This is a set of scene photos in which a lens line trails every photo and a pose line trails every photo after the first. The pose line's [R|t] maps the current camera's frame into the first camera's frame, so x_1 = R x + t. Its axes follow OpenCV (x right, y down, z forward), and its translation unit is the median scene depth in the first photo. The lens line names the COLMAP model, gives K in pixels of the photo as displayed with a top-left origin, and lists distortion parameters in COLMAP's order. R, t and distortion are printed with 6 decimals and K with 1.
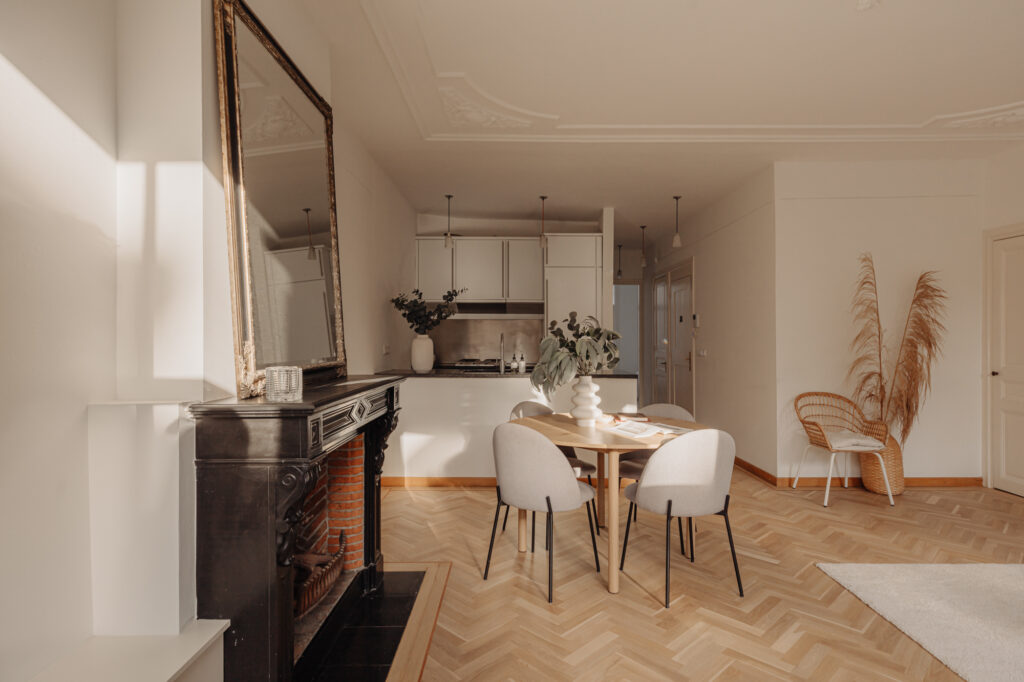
lens RADIAL K [[551.2, 0, 520.4], [0, 551.2, 340.8], [0, 0, 1]] dist [0.007505, -0.000254]
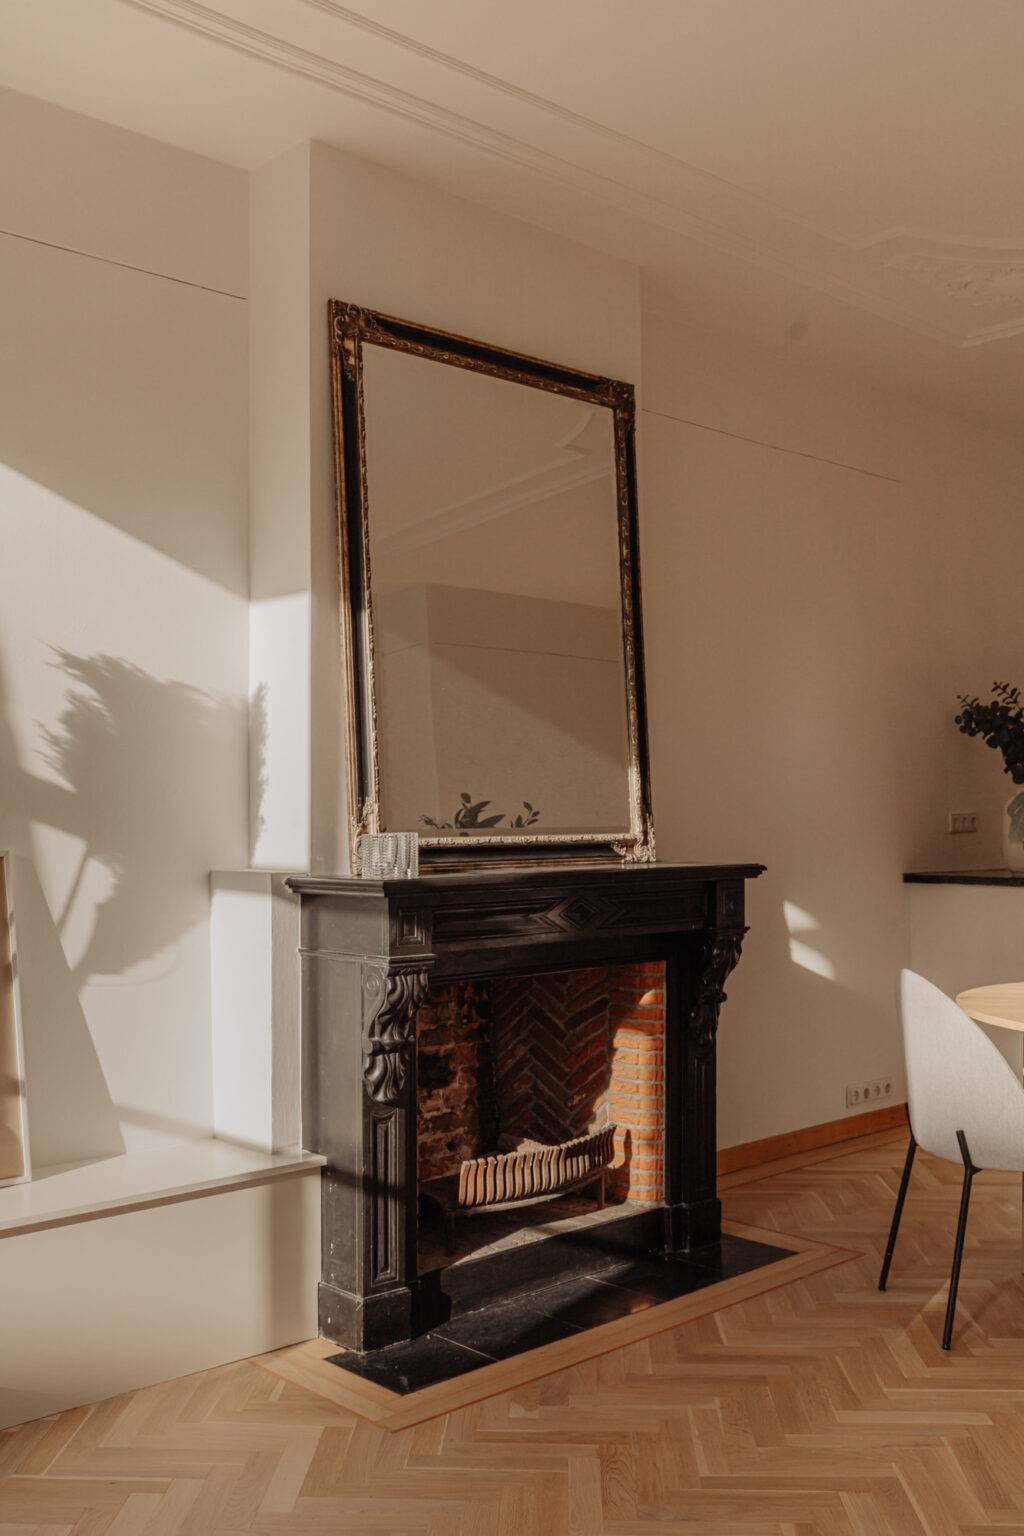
lens RADIAL K [[1495.8, 0, 510.5], [0, 1495.8, 832.8], [0, 0, 1]] dist [0.035745, 0.000000]
pose [[0.677951, 0.009476, -0.735046, 0.632097], [0.000385, 0.999912, 0.013245, 0.012654], [0.735107, -0.009263, 0.677888, -0.120408]]
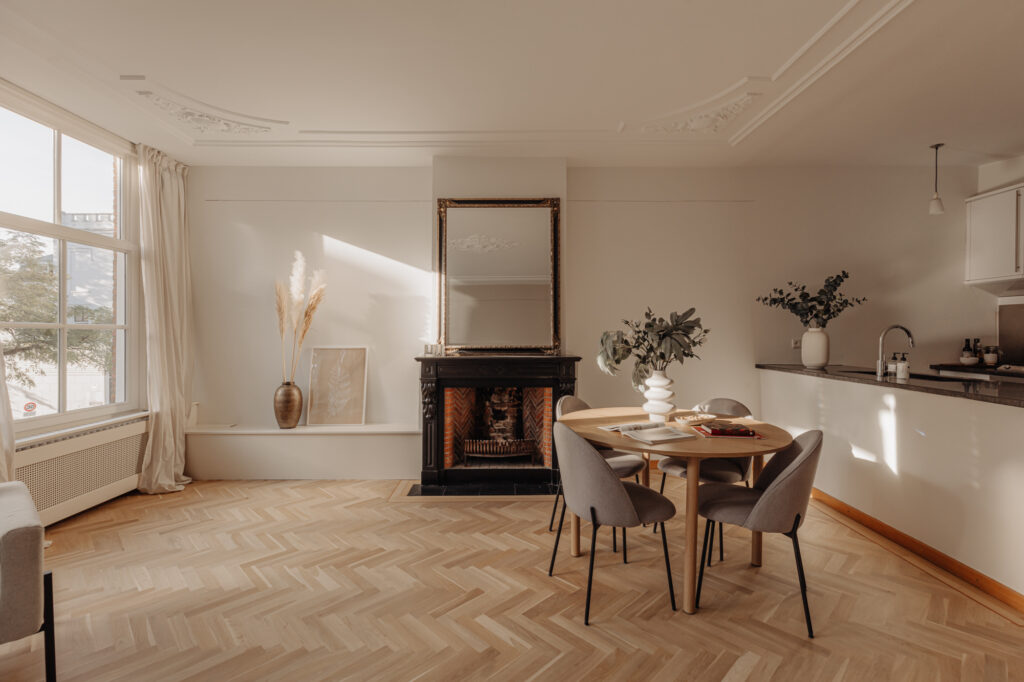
lens RADIAL K [[471.2, 0, 503.0], [0, 471.2, 335.3], [0, 0, 1]] dist [0.014663, -0.000311]
pose [[-0.018616, 0.003349, -0.999821, 1.015544], [-0.003062, 0.999990, 0.003407, -0.000565], [0.999822, 0.003125, -0.018605, 0.771661]]
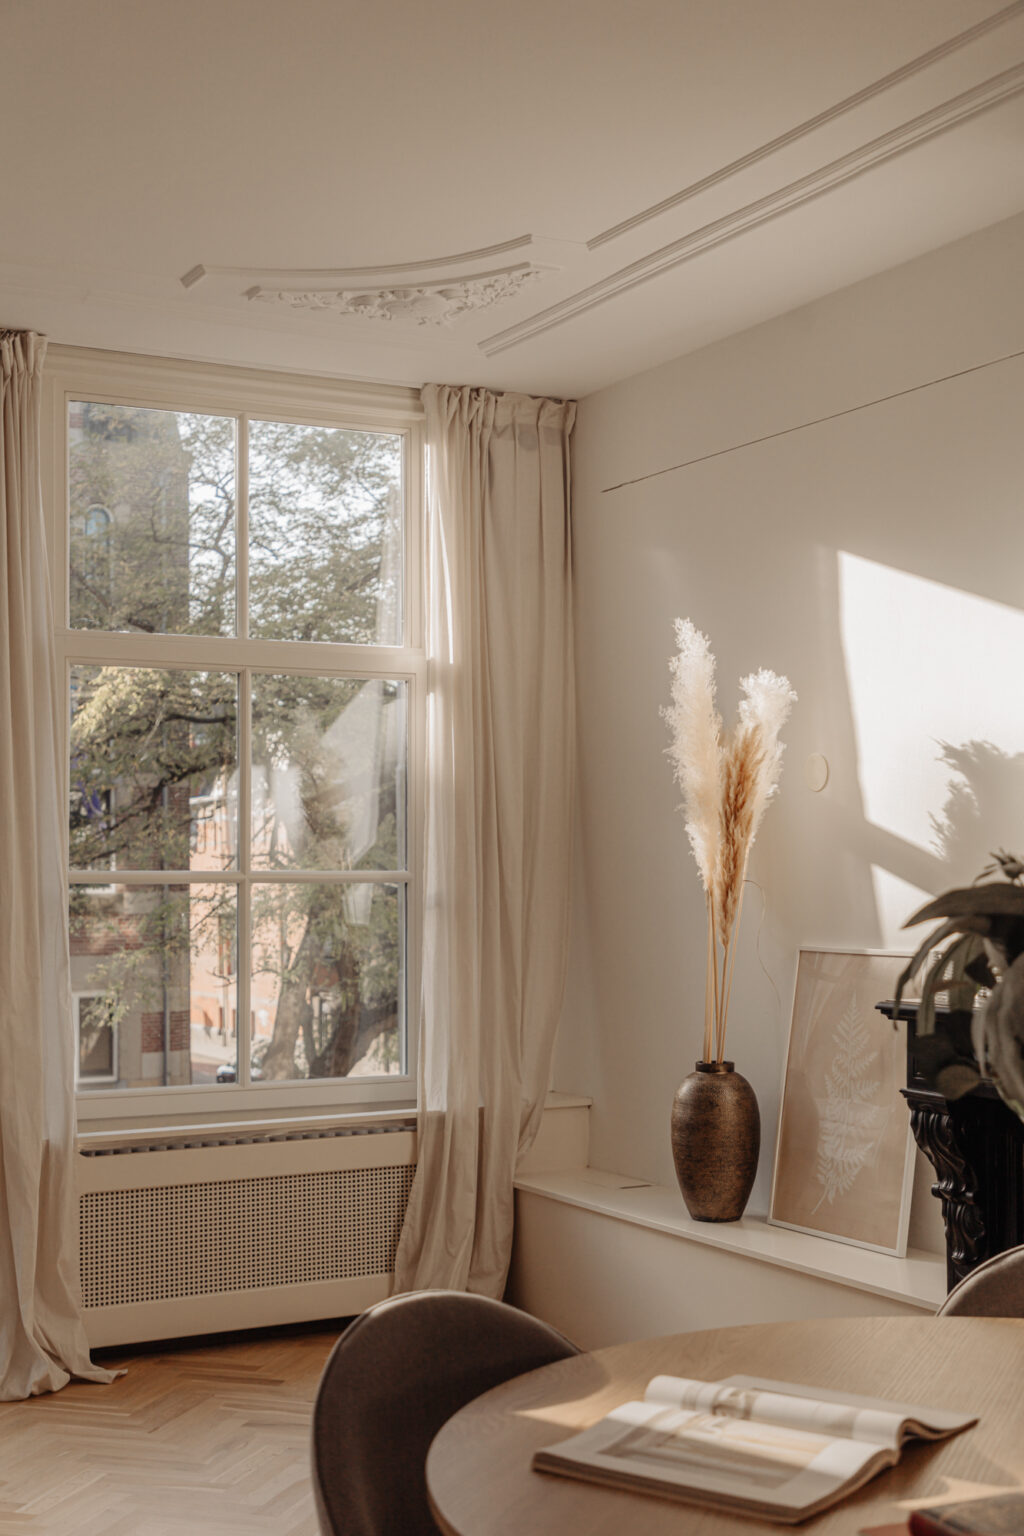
lens RADIAL K [[1963.4, 0, 517.2], [0, 1963.4, 773.3], [0, 0, 1]] dist [-0.030472, 0.000000]
pose [[-0.885512, -0.018567, -0.464246, 0.587075], [0.001567, 0.999076, -0.042946, -0.032186], [0.464614, -0.038757, -0.884665, 1.527868]]
